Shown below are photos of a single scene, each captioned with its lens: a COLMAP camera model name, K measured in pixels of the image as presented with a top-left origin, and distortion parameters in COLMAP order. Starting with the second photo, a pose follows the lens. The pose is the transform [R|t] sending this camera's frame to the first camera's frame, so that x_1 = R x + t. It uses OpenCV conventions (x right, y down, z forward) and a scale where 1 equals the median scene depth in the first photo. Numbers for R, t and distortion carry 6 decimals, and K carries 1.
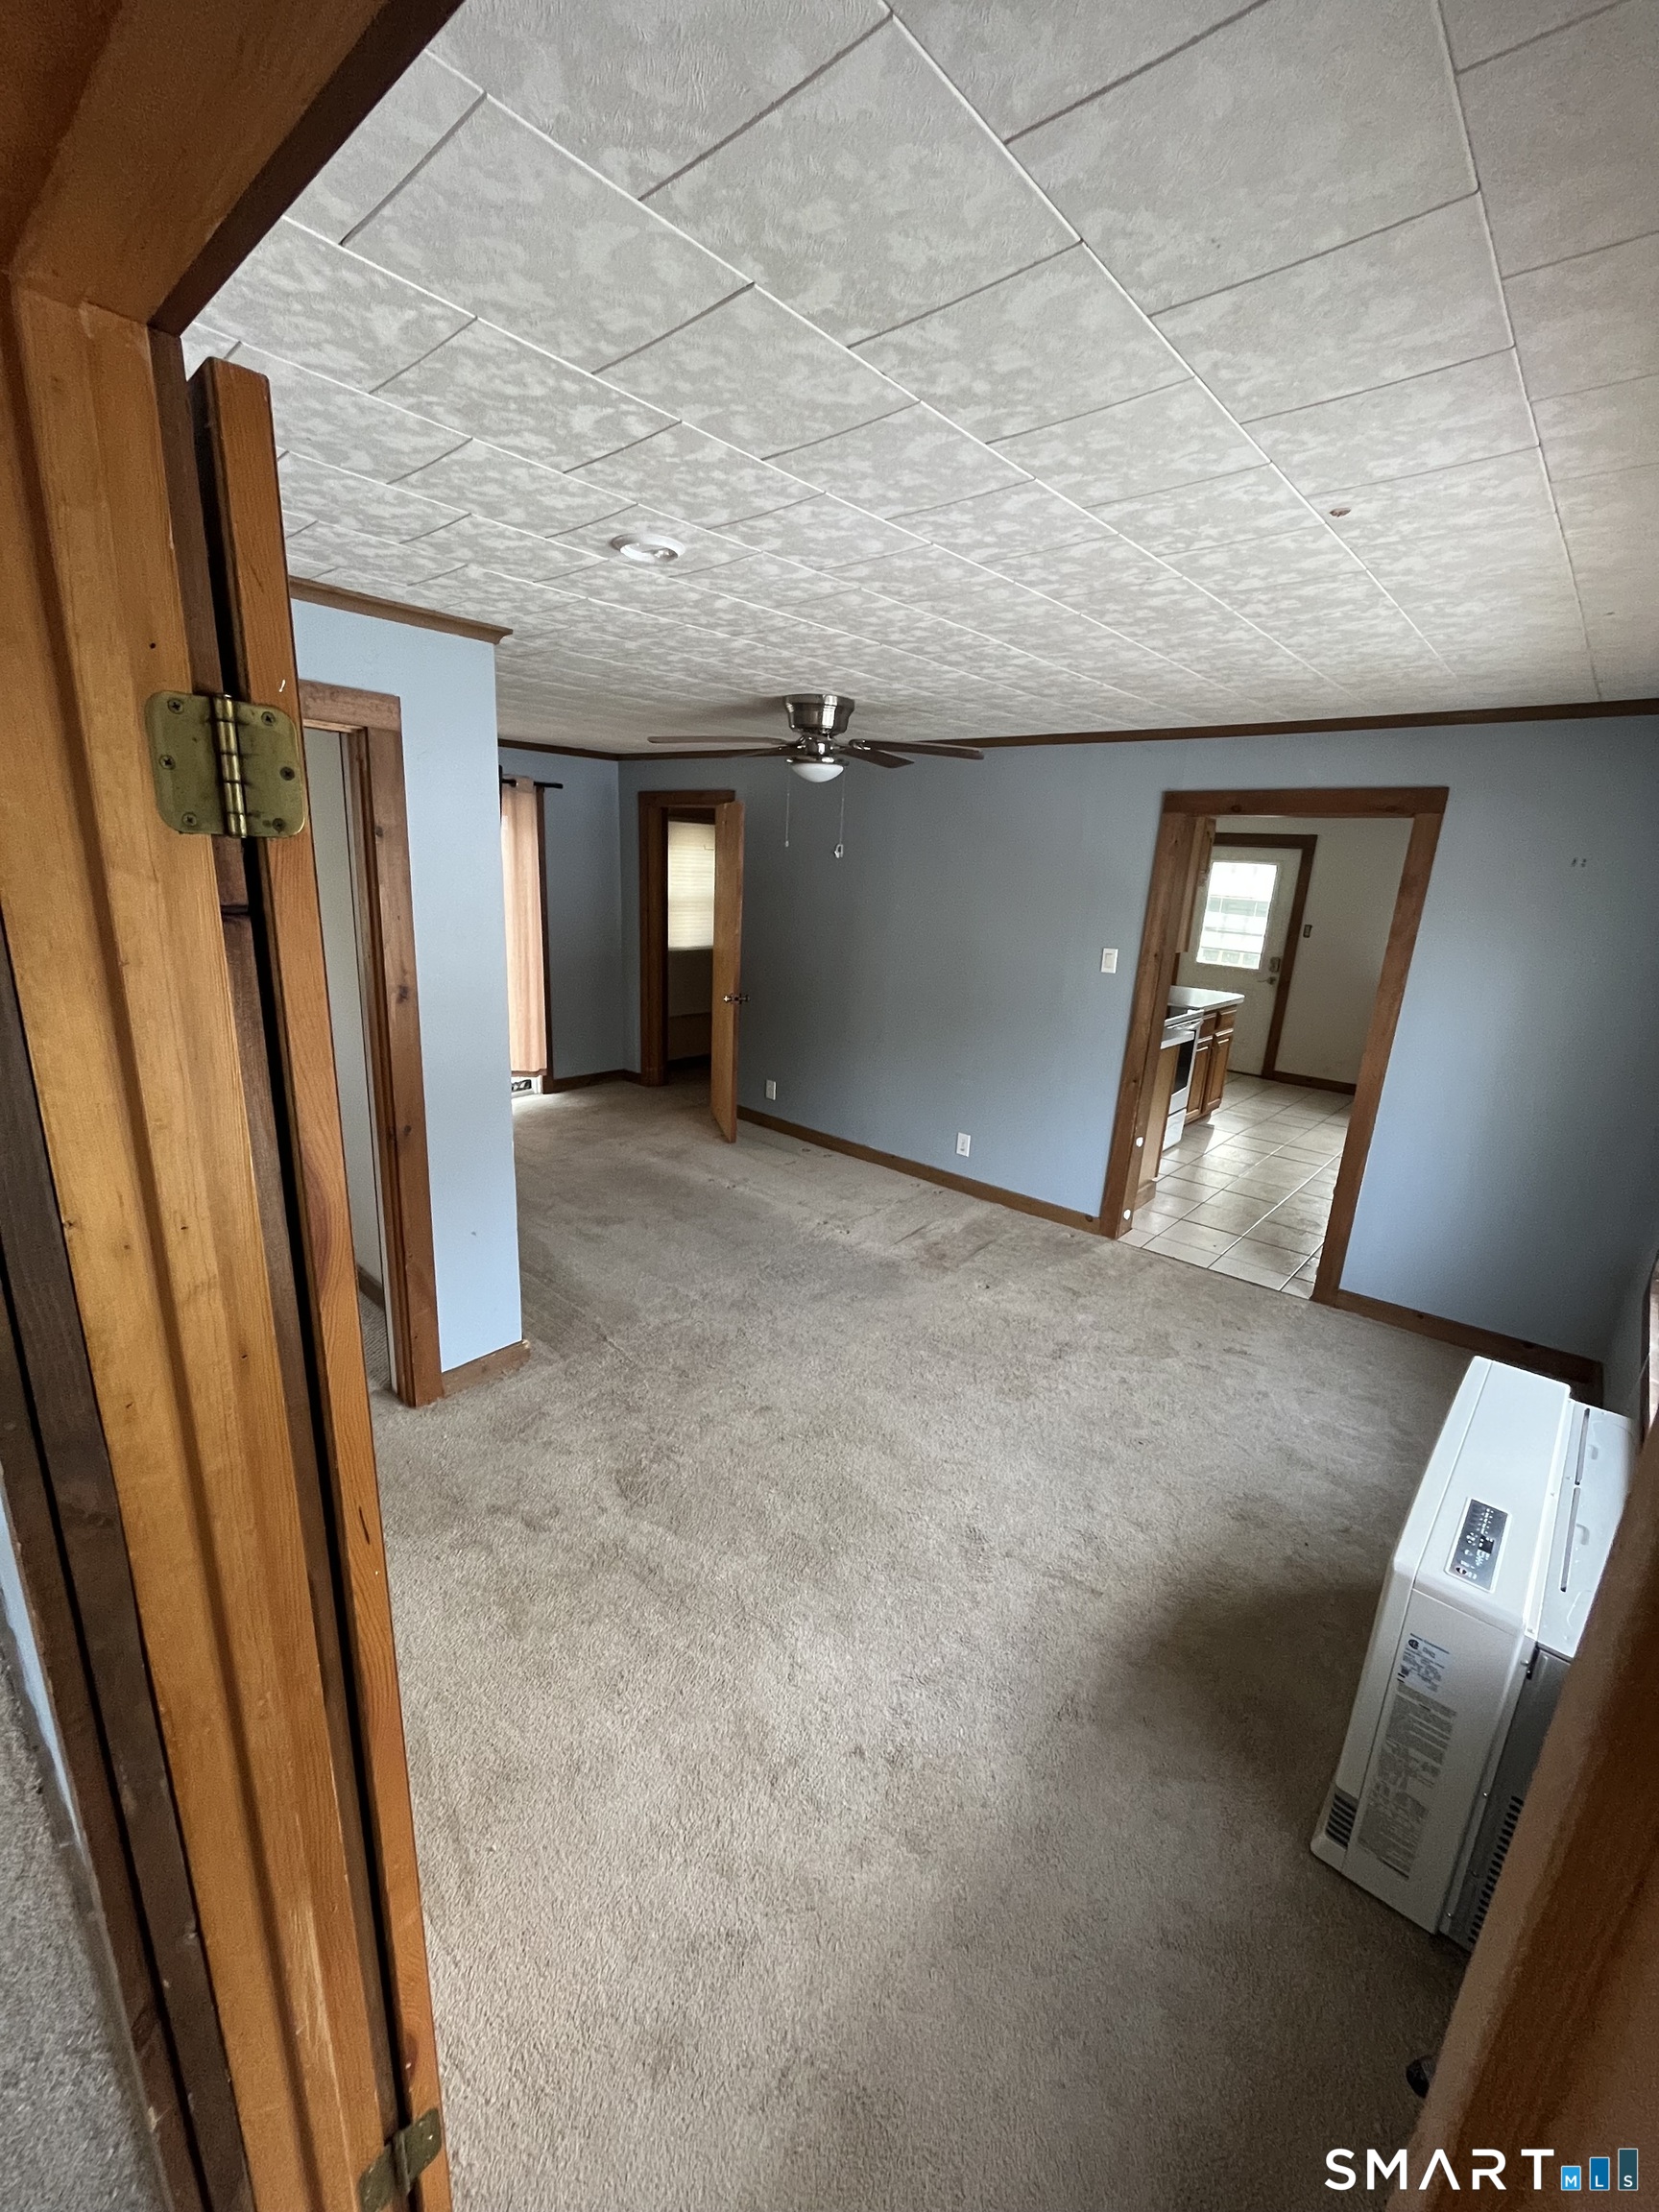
lens RADIAL K [[889.7, 0, 829.5], [0, 889.7, 1106.0], [0, 0, 1]] dist [-0.003494, -0.000187]
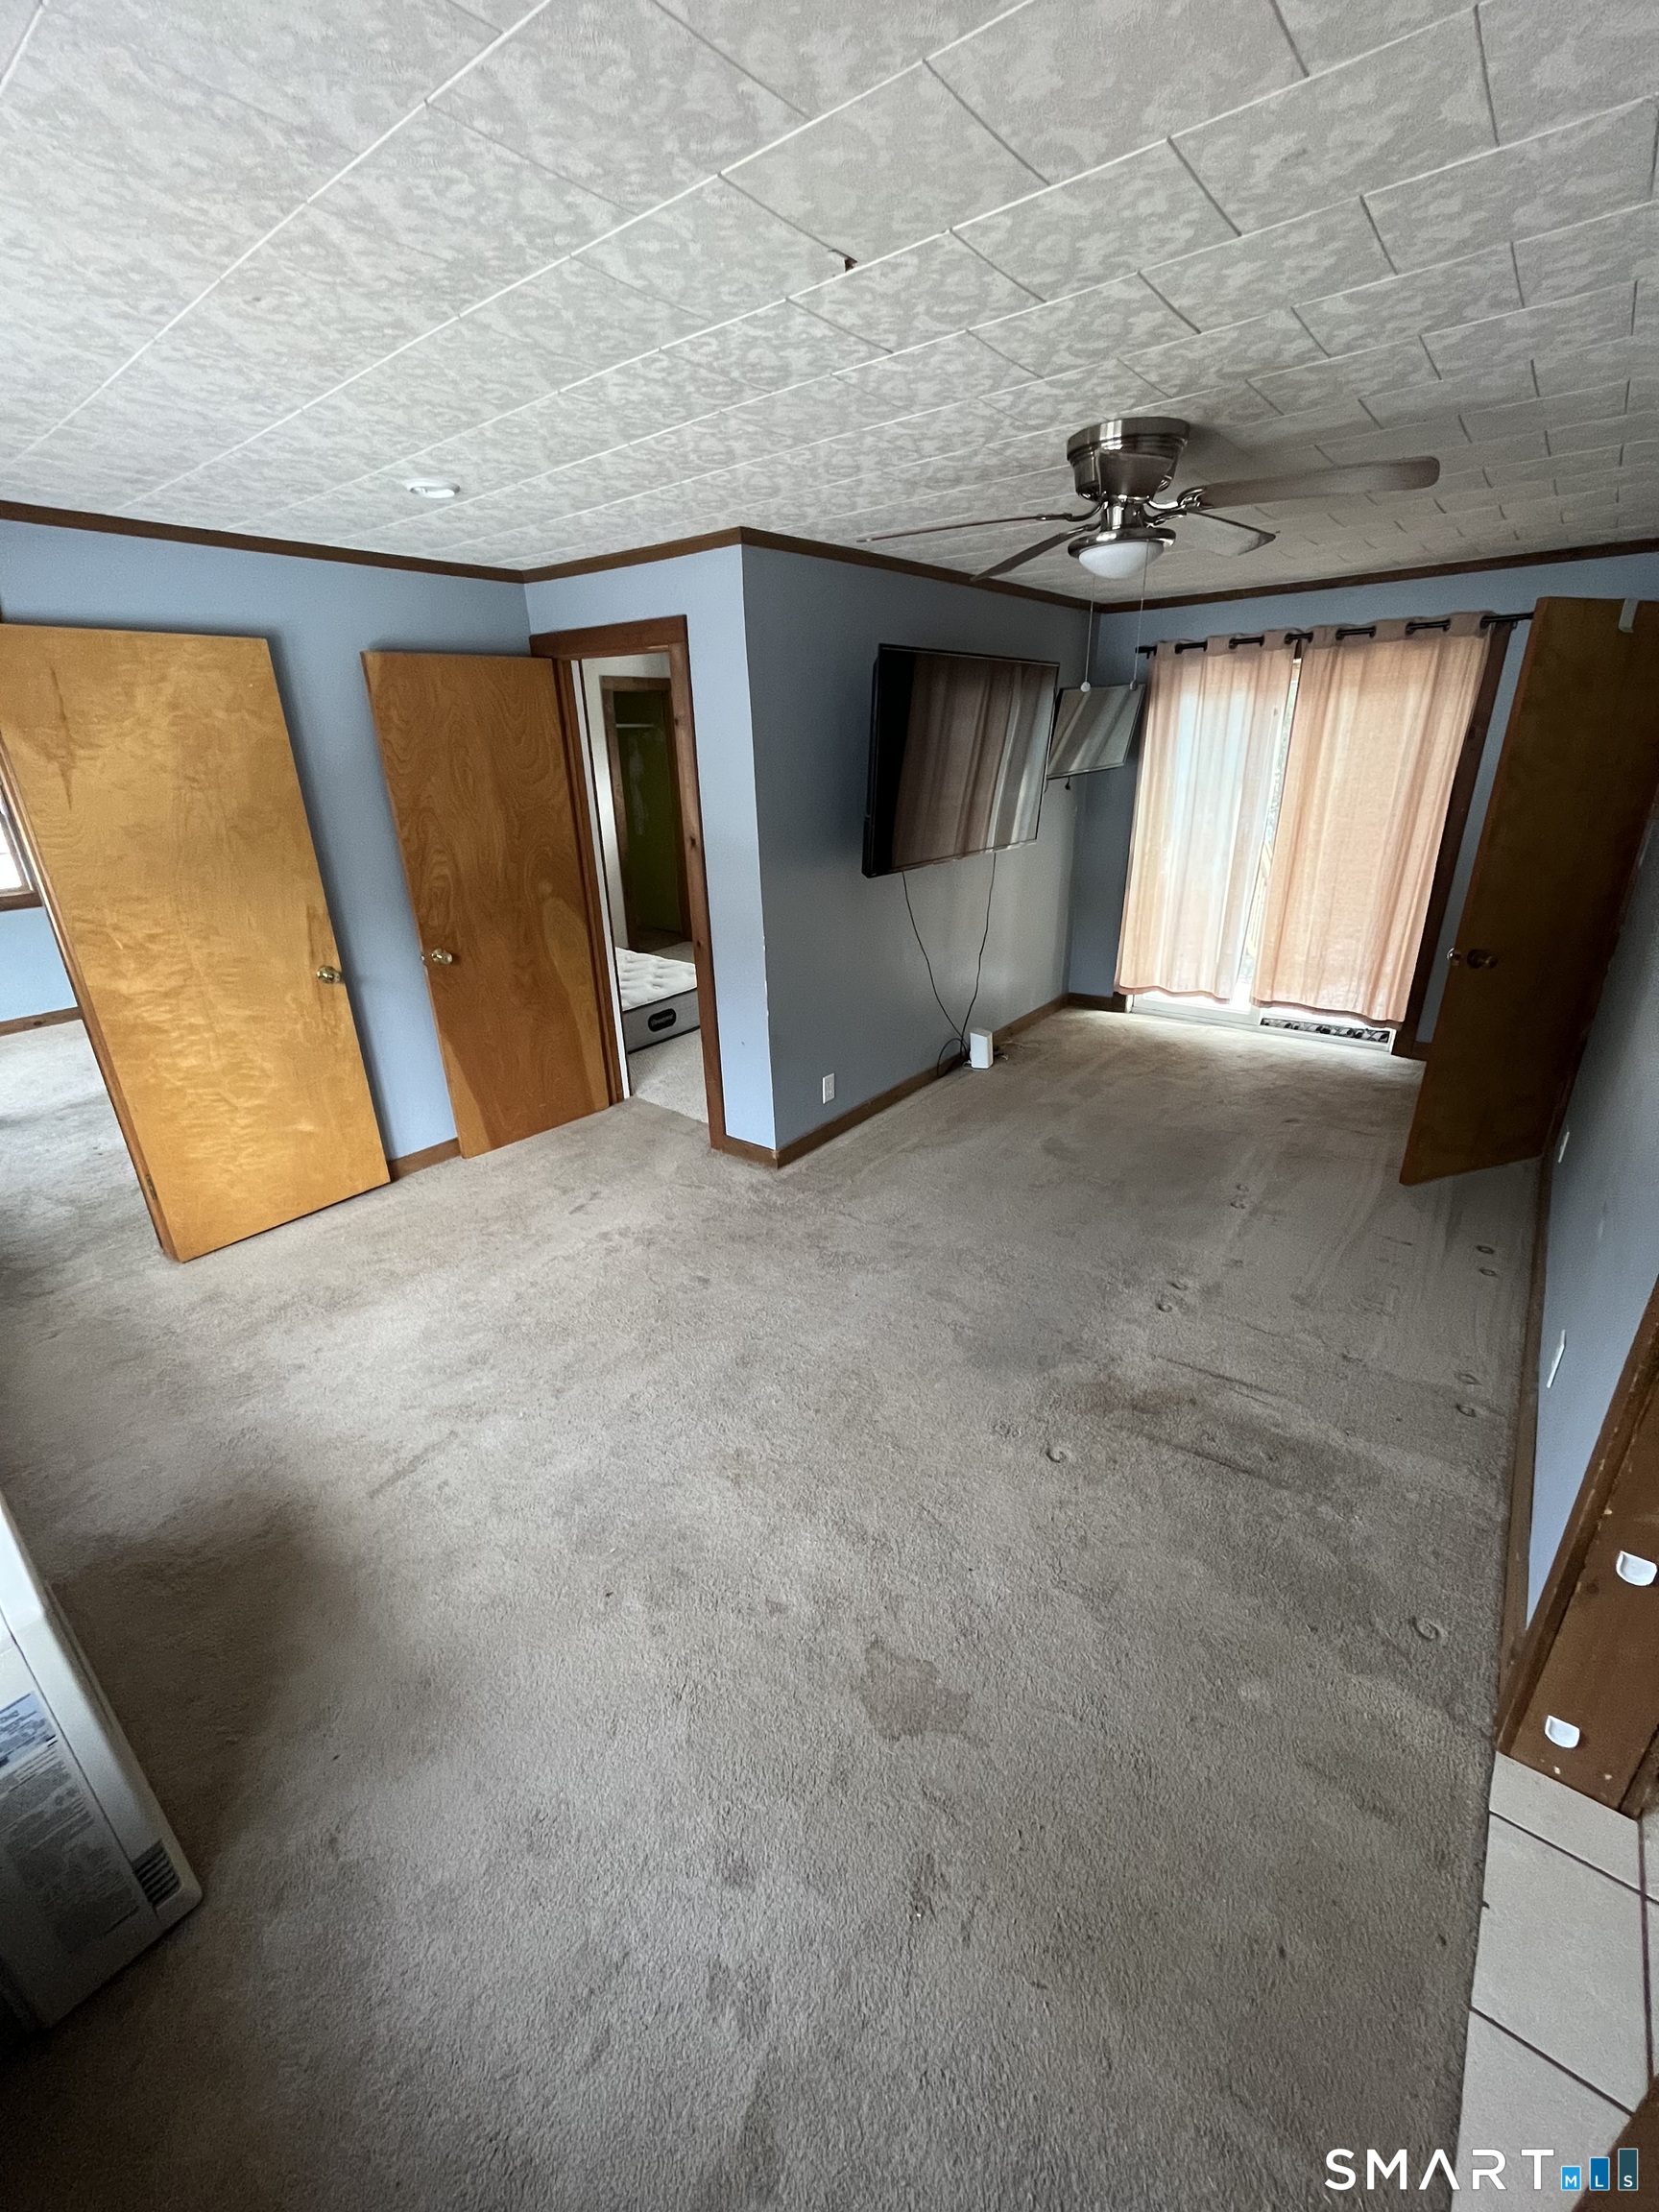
lens RADIAL K [[889.7, 0, 829.5], [0, 889.7, 1106.0], [0, 0, 1]] dist [-0.003494, -0.000187]
pose [[0.053633, 0.329341, -0.942687, 0.327201], [-0.240699, 0.920473, 0.307886, -0.077020], [0.969117, 0.210390, 0.128640, 0.376187]]
